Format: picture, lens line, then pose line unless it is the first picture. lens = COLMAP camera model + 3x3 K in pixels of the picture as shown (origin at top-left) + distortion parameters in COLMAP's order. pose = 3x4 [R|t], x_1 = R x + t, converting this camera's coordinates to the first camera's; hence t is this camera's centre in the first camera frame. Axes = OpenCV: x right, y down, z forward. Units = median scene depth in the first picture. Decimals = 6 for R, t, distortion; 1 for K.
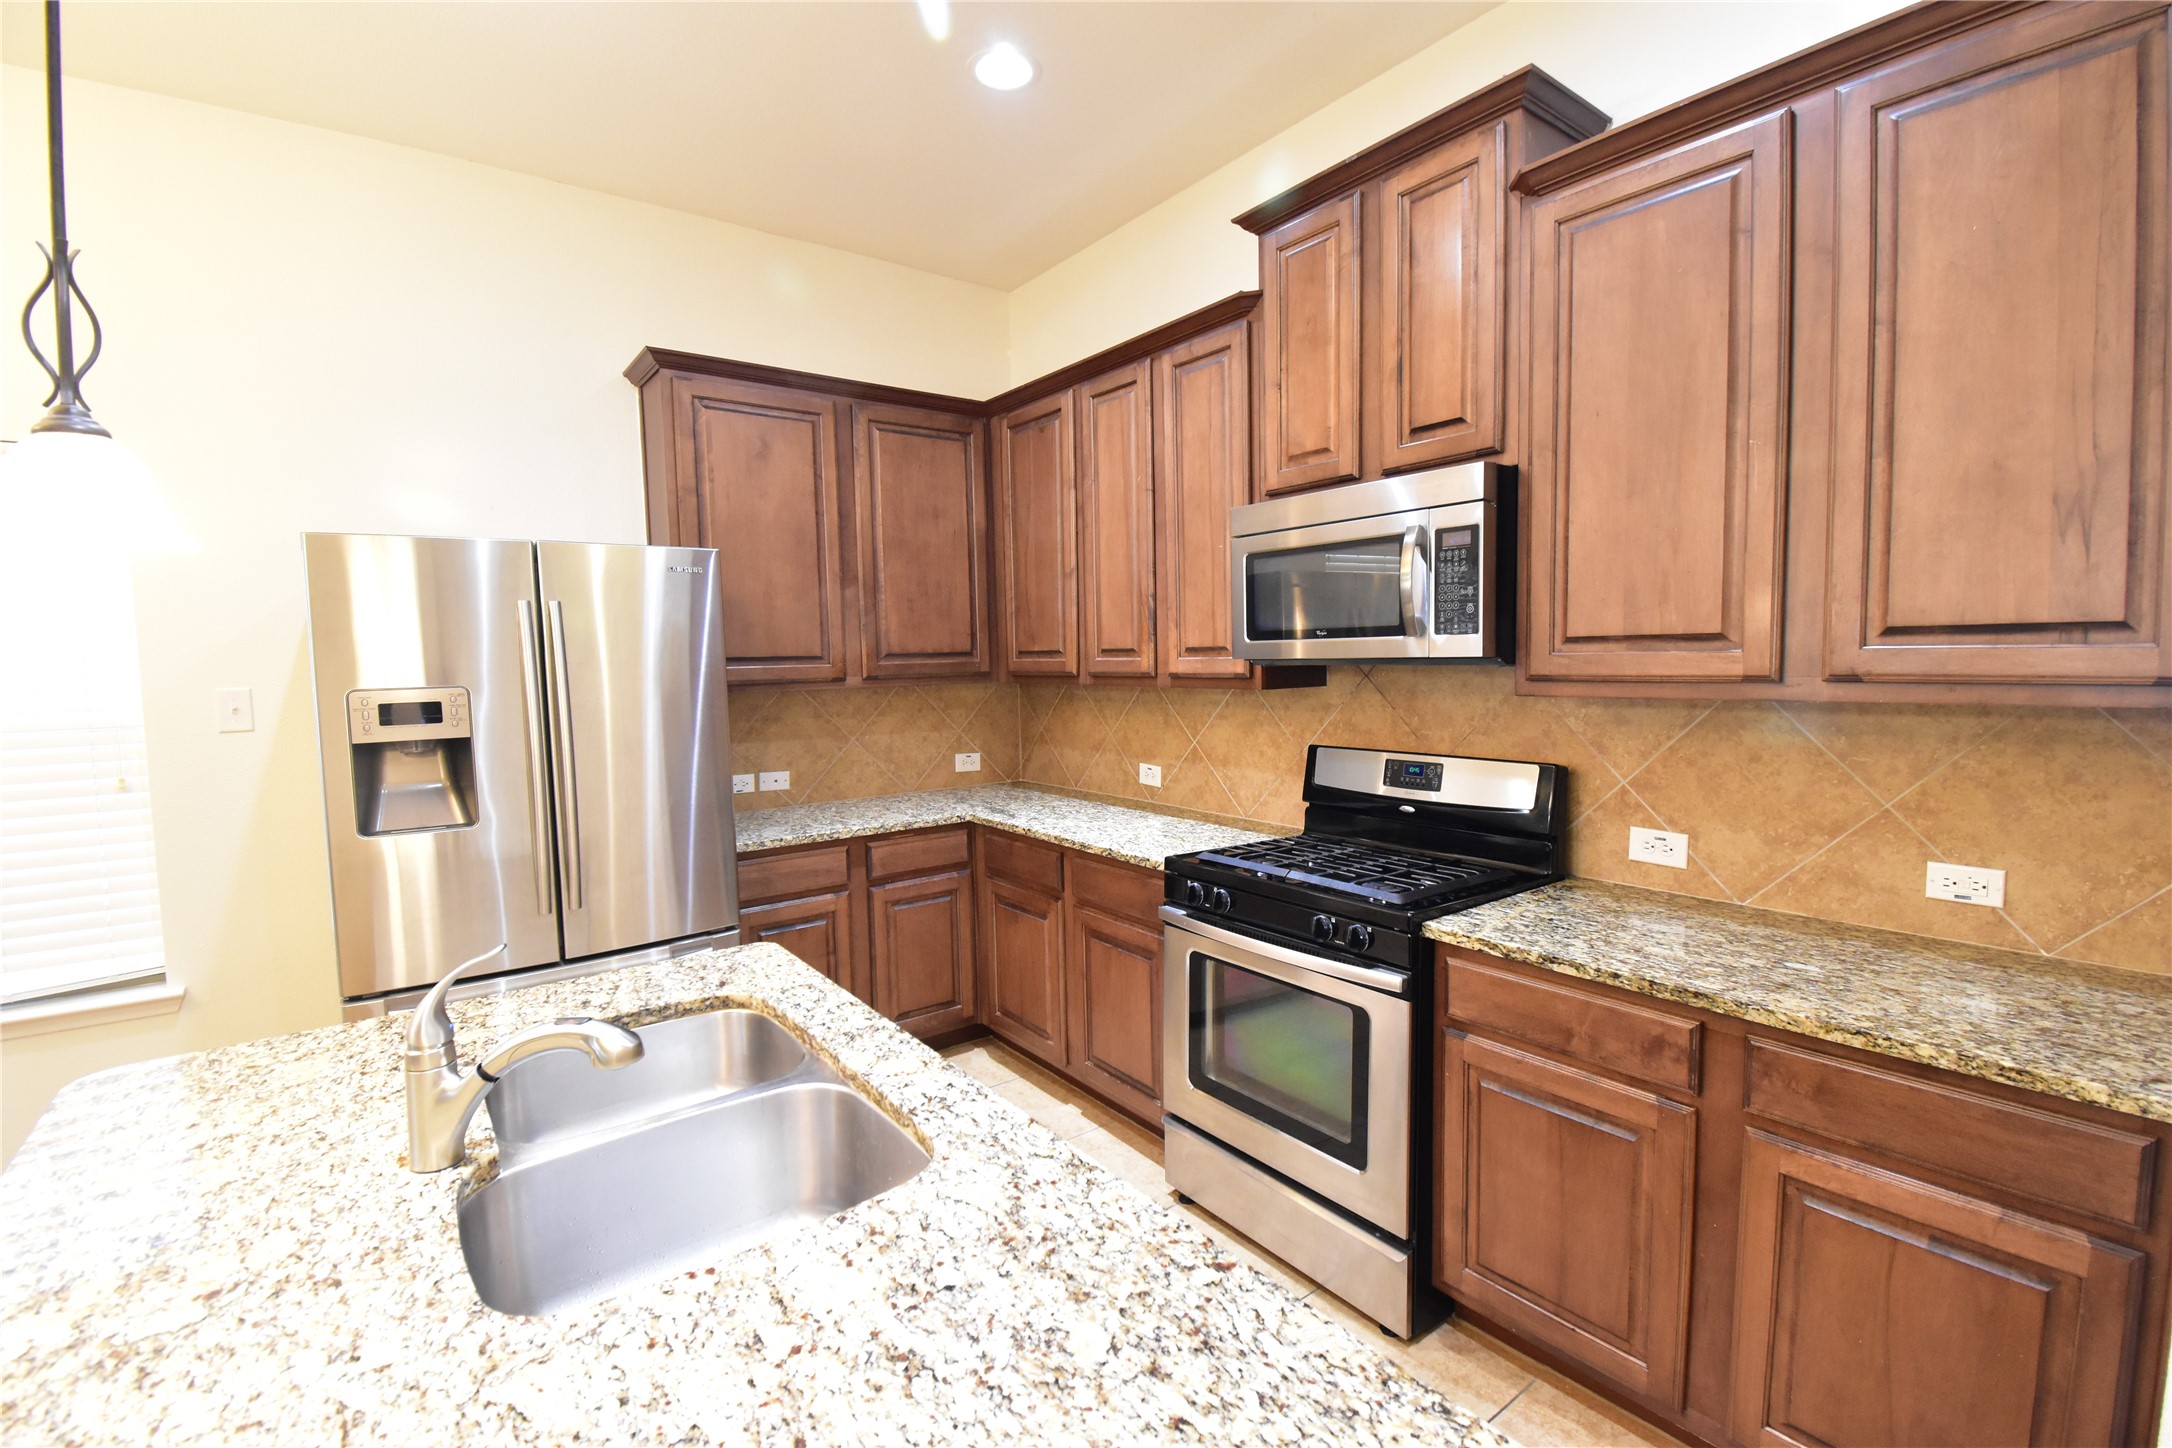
lens RADIAL K [[956.9, 0, 1092.3], [0, 956.9, 723.0], [0, 0, 1]] dist [0.013730, -0.022046]
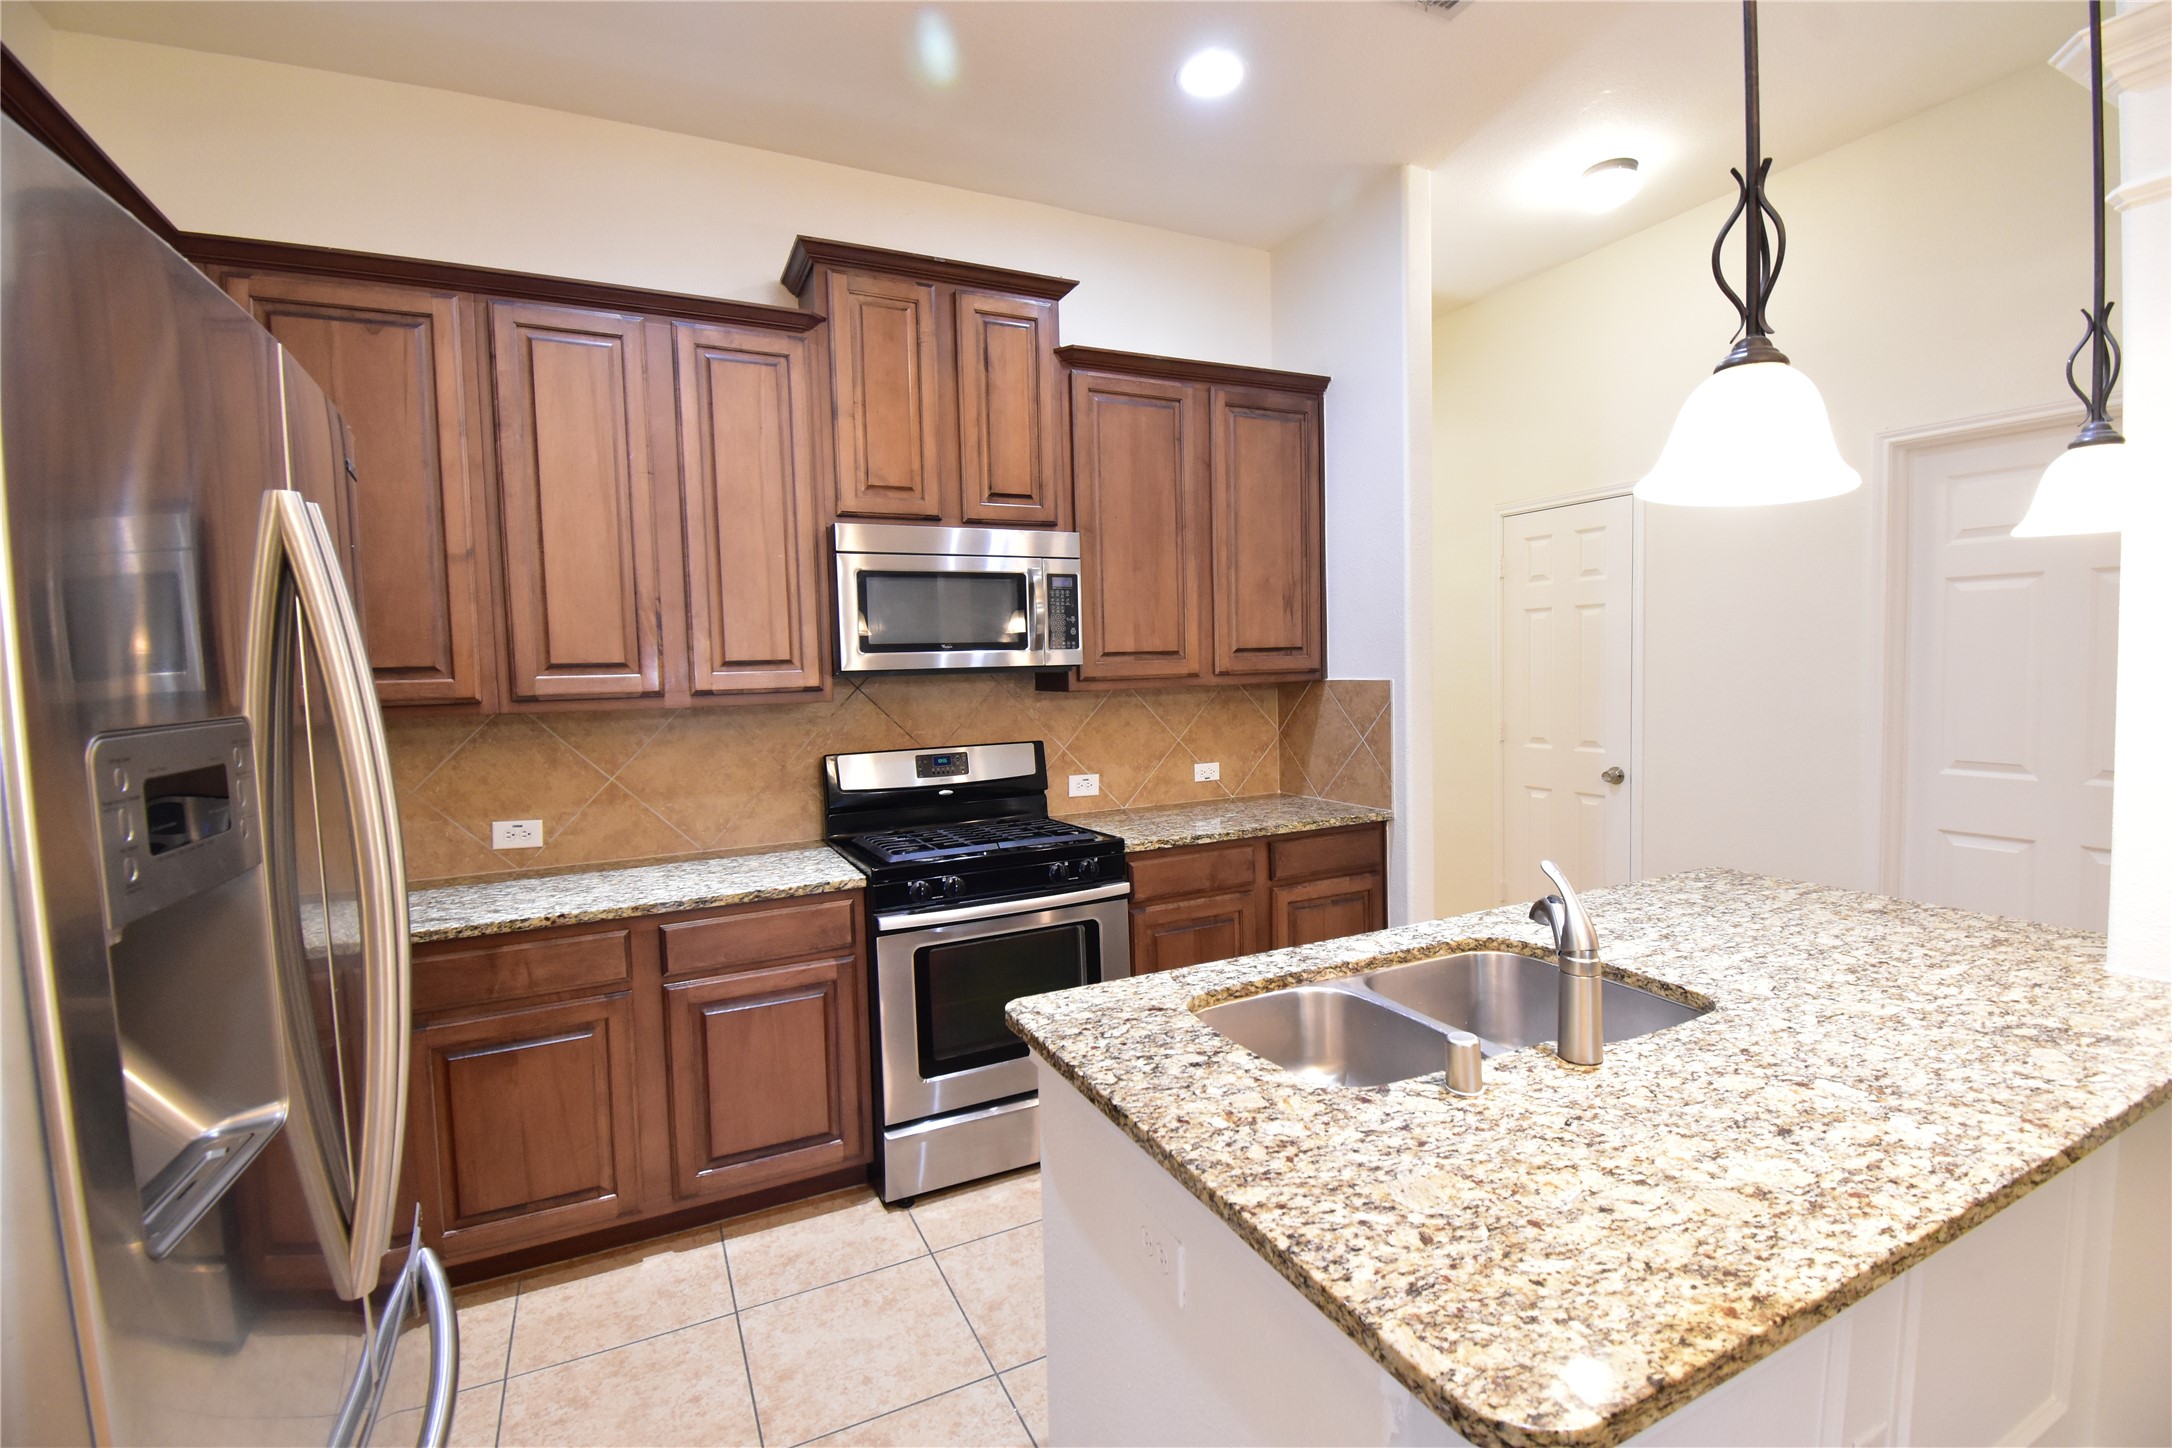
lens RADIAL K [[956.9, 0, 1091.2], [0, 956.9, 721.3], [0, 0, 1]] dist [0.013730, -0.022046]
pose [[0.189339, -0.043159, 0.980963, -0.904249], [0.094771, 0.995173, 0.025492, -0.016118], [-0.977328, 0.088141, 0.192515, 0.620742]]
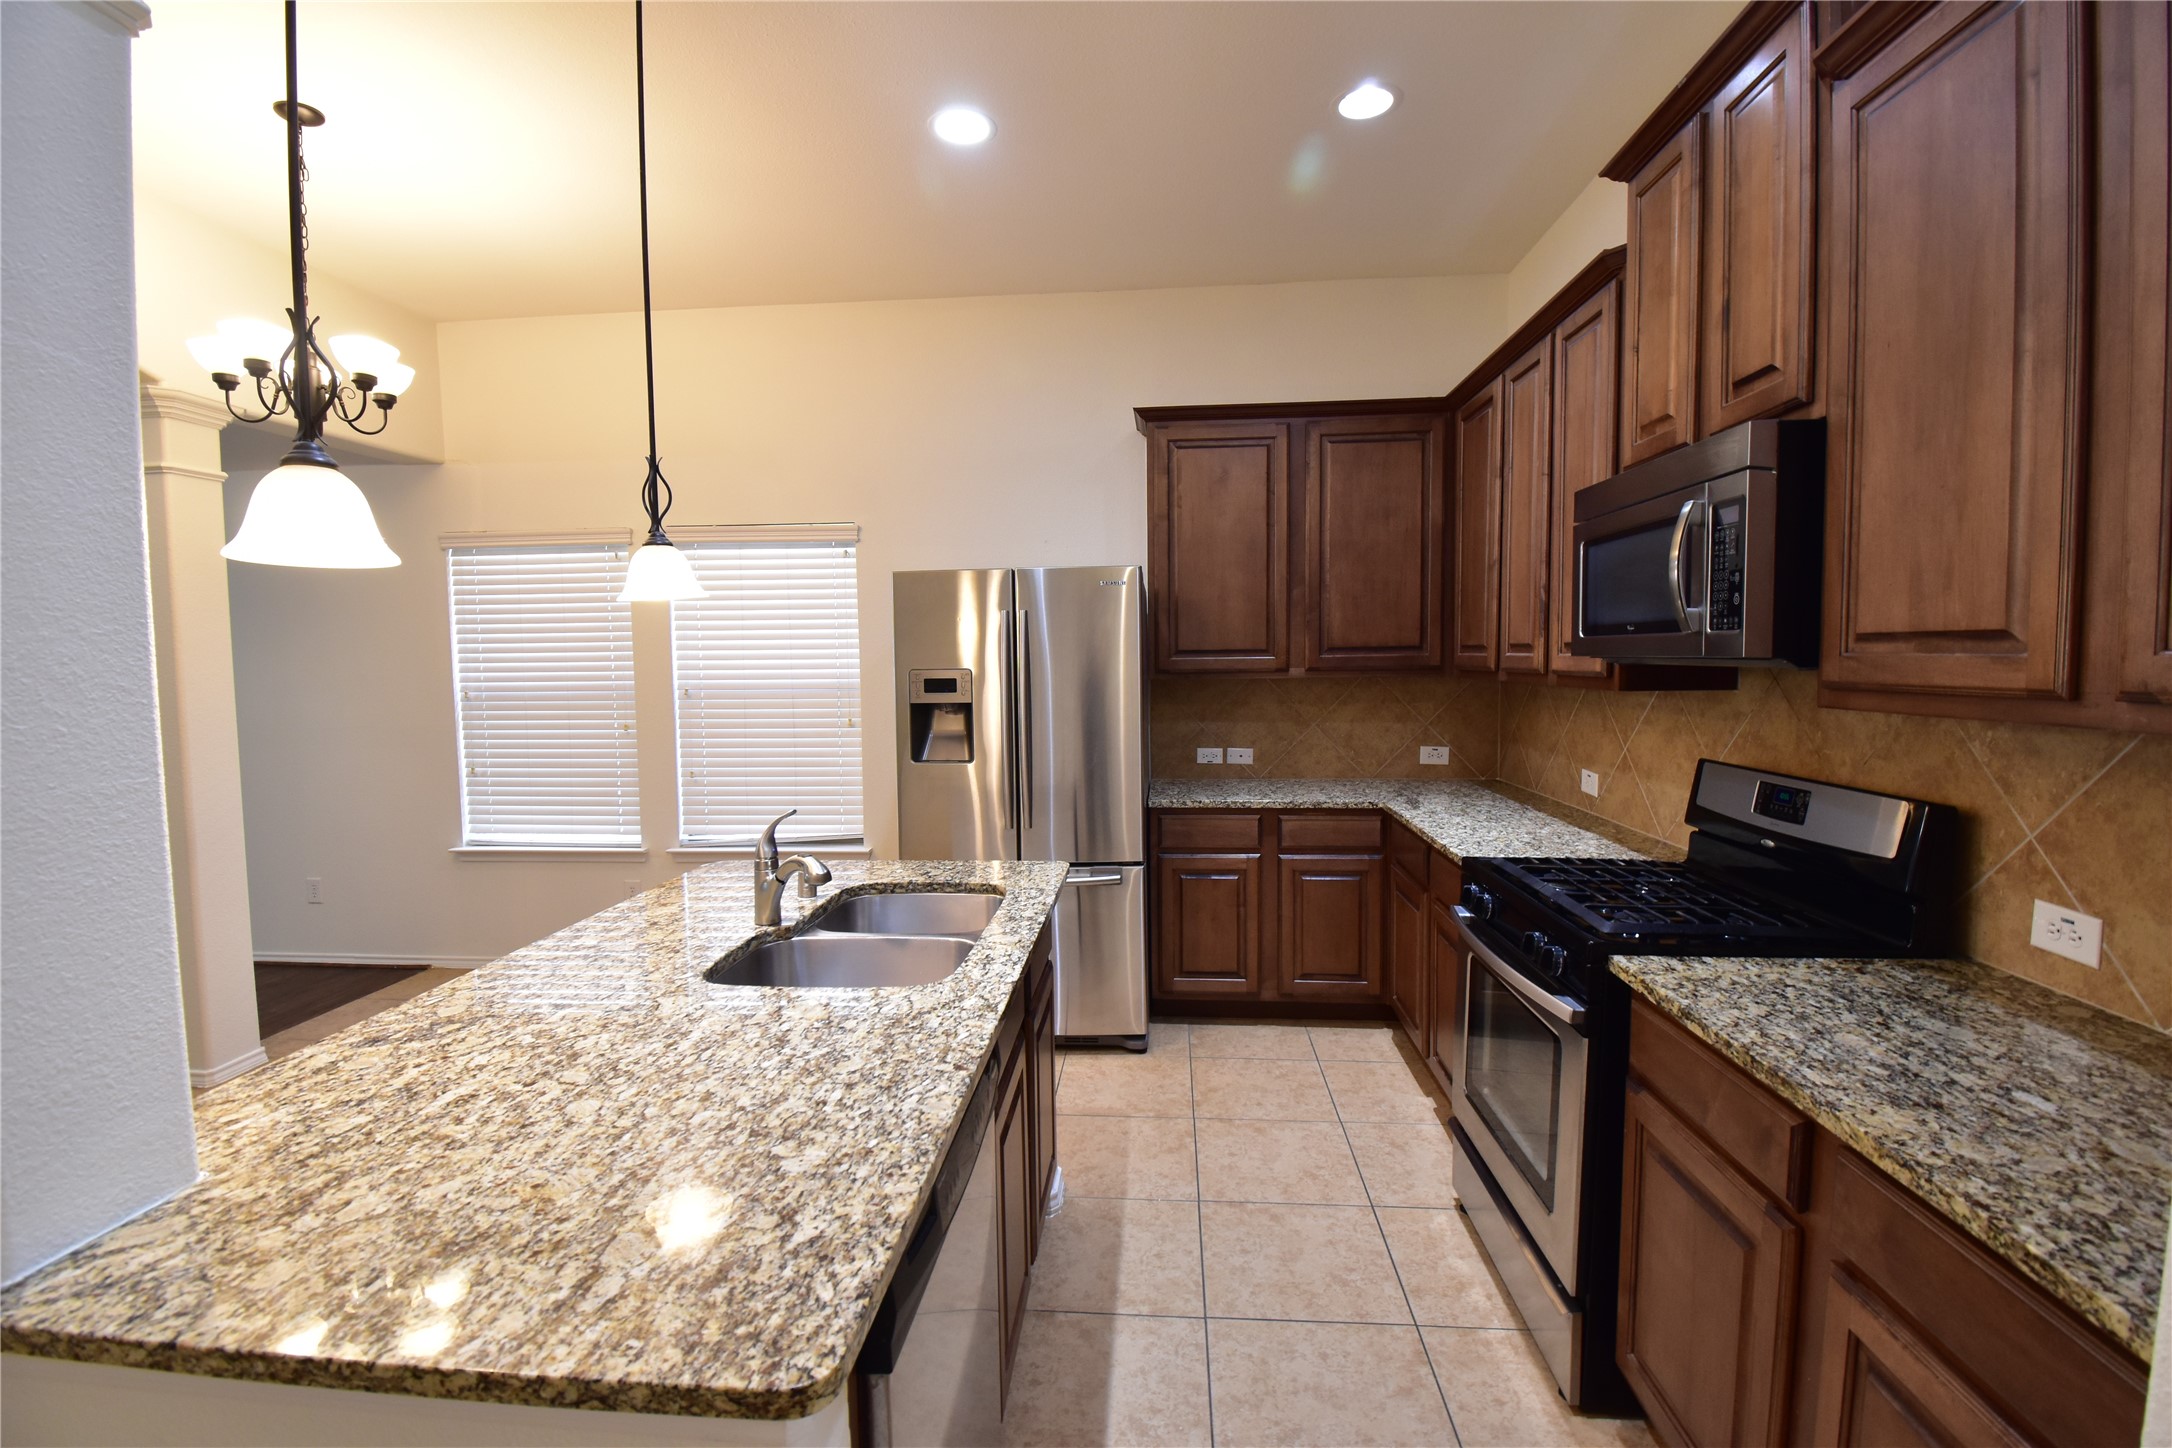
lens RADIAL K [[956.9, 0, 1089.7], [0, 956.9, 720.3], [0, 0, 1]] dist [0.013730, -0.022046]
pose [[0.747479, 0.056317, -0.661894, 0.466684], [-0.051563, 0.998312, 0.026711, -0.006952], [0.662281, 0.014163, 0.749122, 0.006402]]
